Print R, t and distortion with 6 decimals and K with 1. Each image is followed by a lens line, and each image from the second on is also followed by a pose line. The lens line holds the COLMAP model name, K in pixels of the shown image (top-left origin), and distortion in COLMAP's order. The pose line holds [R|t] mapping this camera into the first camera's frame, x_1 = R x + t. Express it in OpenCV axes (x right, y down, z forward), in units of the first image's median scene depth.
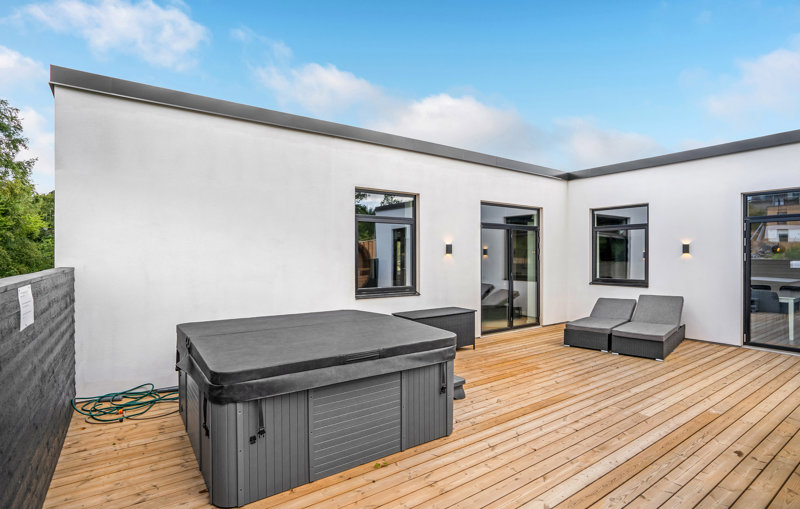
lens RADIAL K [[408.8, 0, 399.6], [0, 408.8, 255.5], [0, 0, 1]] dist [-0.021215, 0.000863]
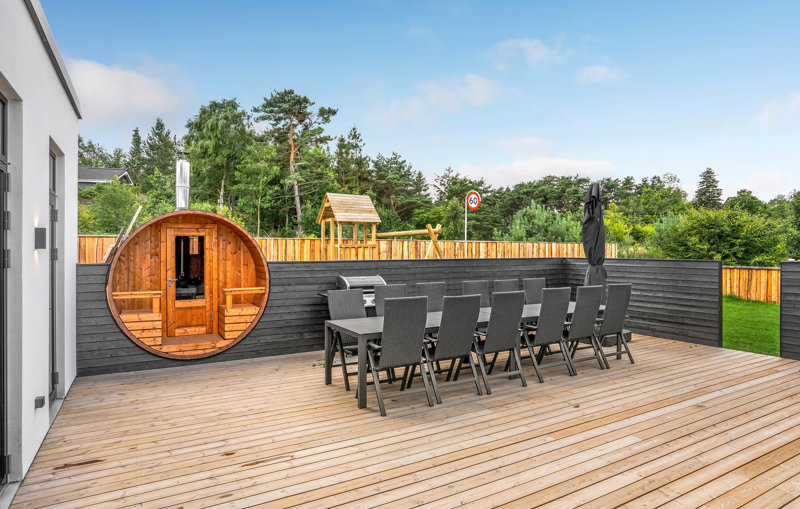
lens RADIAL K [[456.8, 0, 401.8], [0, 456.8, 255.4], [0, 0, 1]] dist [0.002449, 0.000525]
pose [[-0.994743, 0.005589, 0.102249, 0.792530], [0.005899, 0.999979, 0.002729, -0.007149], [-0.102232, 0.003318, -0.994755, 1.603131]]
